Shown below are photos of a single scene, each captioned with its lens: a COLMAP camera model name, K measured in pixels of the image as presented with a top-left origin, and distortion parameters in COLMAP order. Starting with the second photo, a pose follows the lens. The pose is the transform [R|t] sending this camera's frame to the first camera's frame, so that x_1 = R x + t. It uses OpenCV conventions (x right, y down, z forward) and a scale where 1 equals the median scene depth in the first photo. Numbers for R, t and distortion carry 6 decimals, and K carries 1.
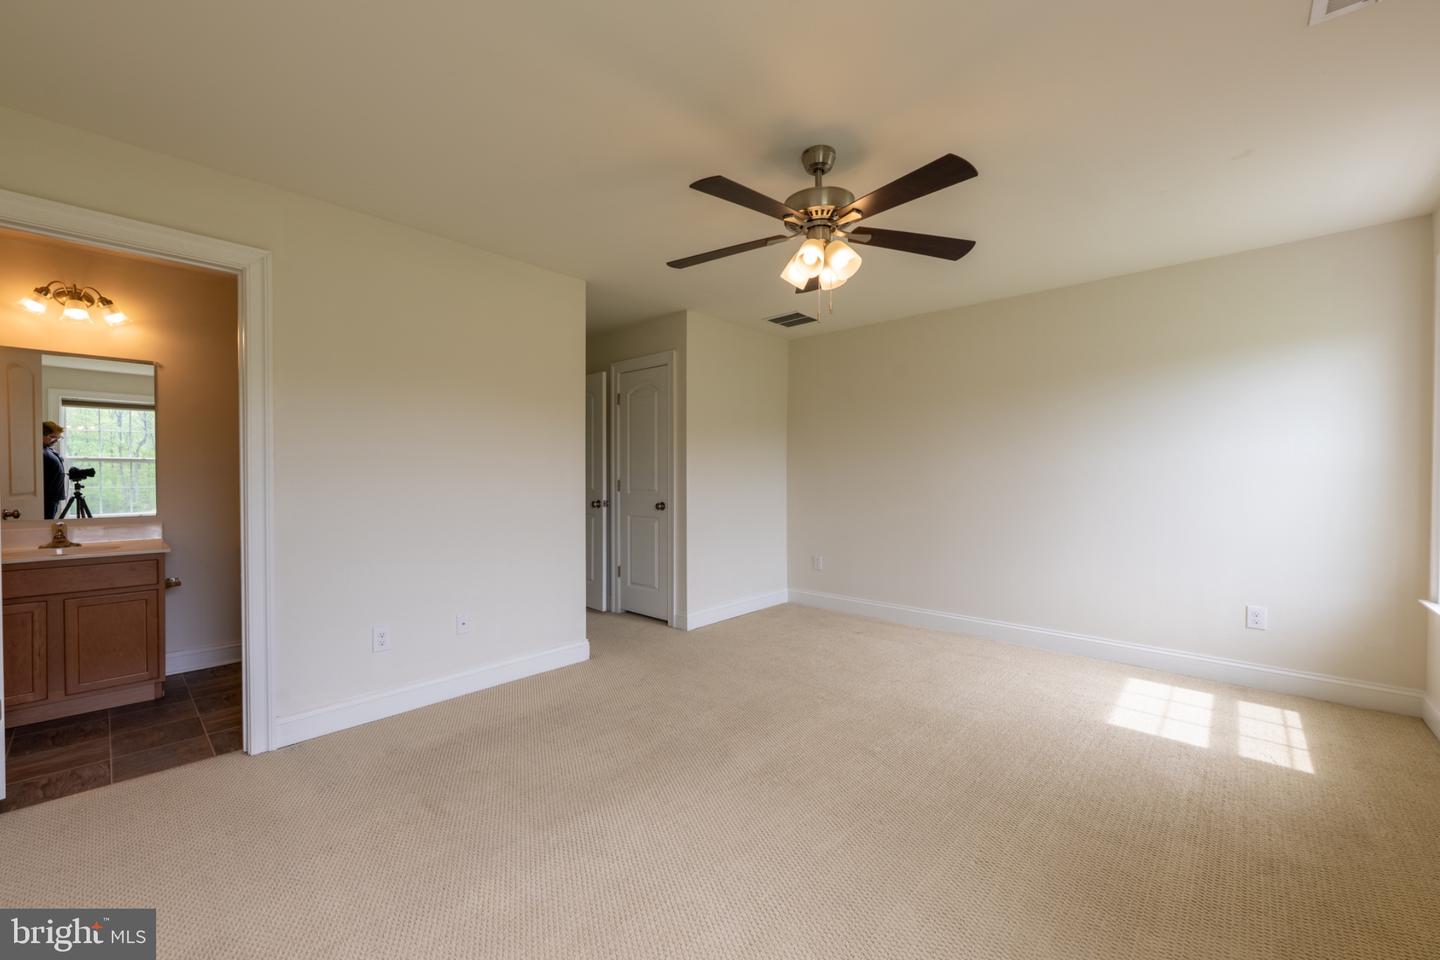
lens RADIAL K [[564.3, 0, 717.7], [0, 564.3, 483.7], [0, 0, 1]] dist [-0.001440, -0.000459]
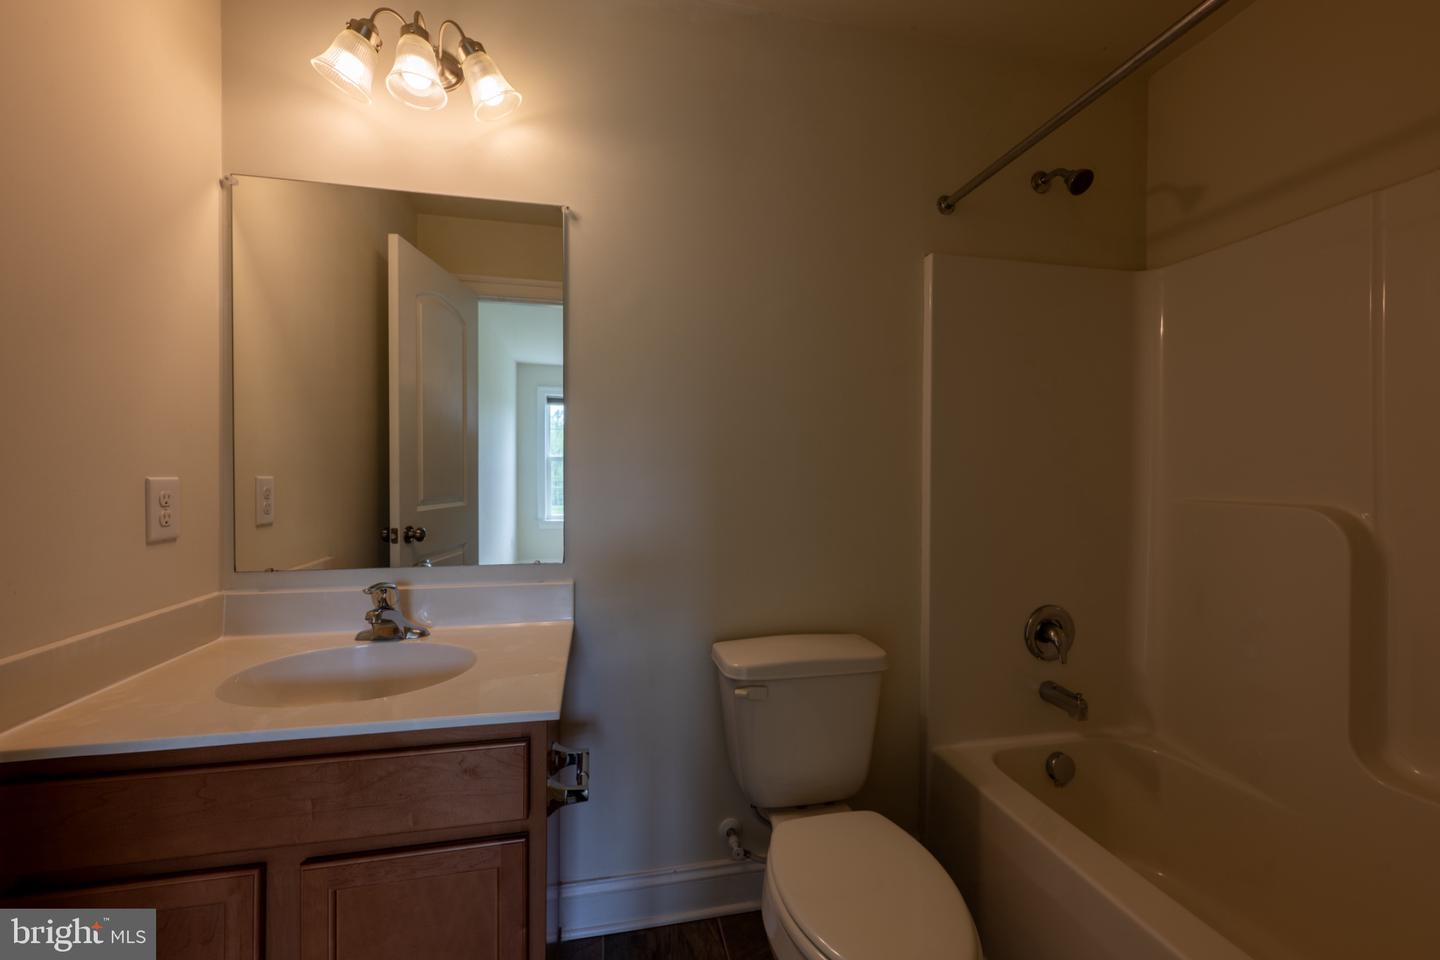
lens RADIAL K [[564.3, 0, 717.7], [0, 564.3, 483.7], [0, 0, 1]] dist [-0.001440, -0.000459]
pose [[0.806064, 0.005668, -0.591801, -0.730875], [-0.007571, 0.999971, -0.000735, -0.004630], [0.591780, 0.005072, 0.806084, 0.813920]]
